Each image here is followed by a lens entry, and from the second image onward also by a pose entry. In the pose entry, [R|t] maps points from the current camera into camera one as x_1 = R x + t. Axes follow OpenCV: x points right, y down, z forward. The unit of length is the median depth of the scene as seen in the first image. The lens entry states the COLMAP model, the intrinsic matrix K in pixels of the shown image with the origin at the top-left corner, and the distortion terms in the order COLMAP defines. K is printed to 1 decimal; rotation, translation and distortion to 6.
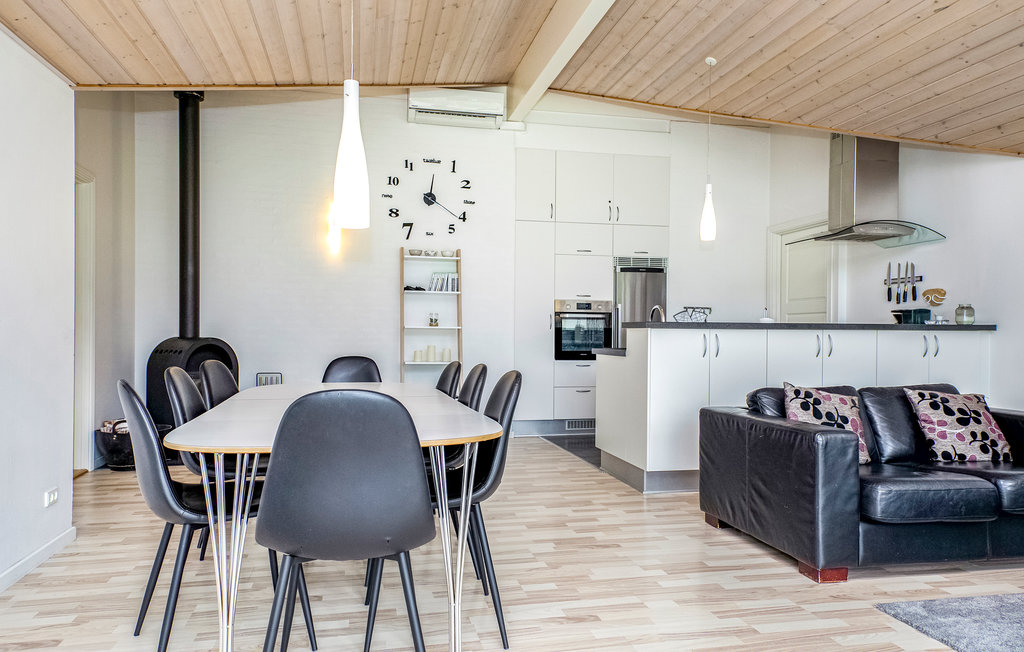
lens RADIAL K [[673.7, 0, 487.0], [0, 673.7, 336.9], [0, 0, 1]] dist [0.023411, 0.000249]
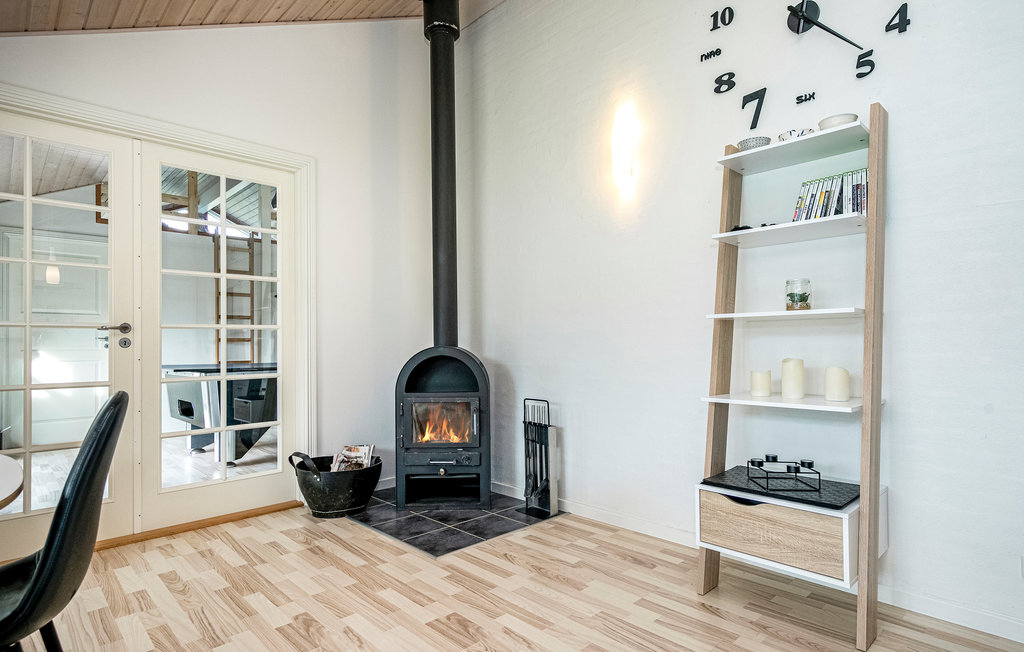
lens RADIAL K [[530.4, 0, 526.1], [0, 530.4, 337.6], [0, 0, 1]] dist [0.011049, -0.001039]
pose [[0.530029, -0.020772, -0.847725, 0.161409], [0.008761, 0.999781, -0.019020, 0.007499], [0.847934, 0.002654, 0.530095, 1.018885]]
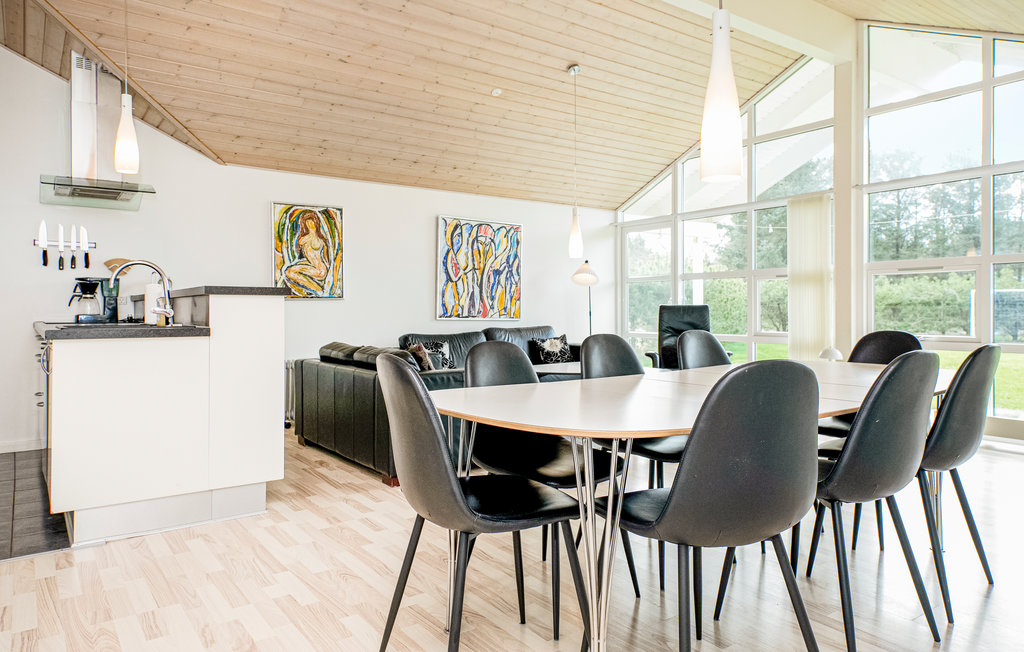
lens RADIAL K [[673.7, 0, 518.7], [0, 673.7, 307.1], [0, 0, 1]] dist [0.023411, 0.000249]
pose [[-0.424329, 0.000647, 0.905508, -0.602154], [0.003614, 0.999993, 0.000980, 0.001463], [-0.905501, 0.003688, -0.424328, 1.111279]]
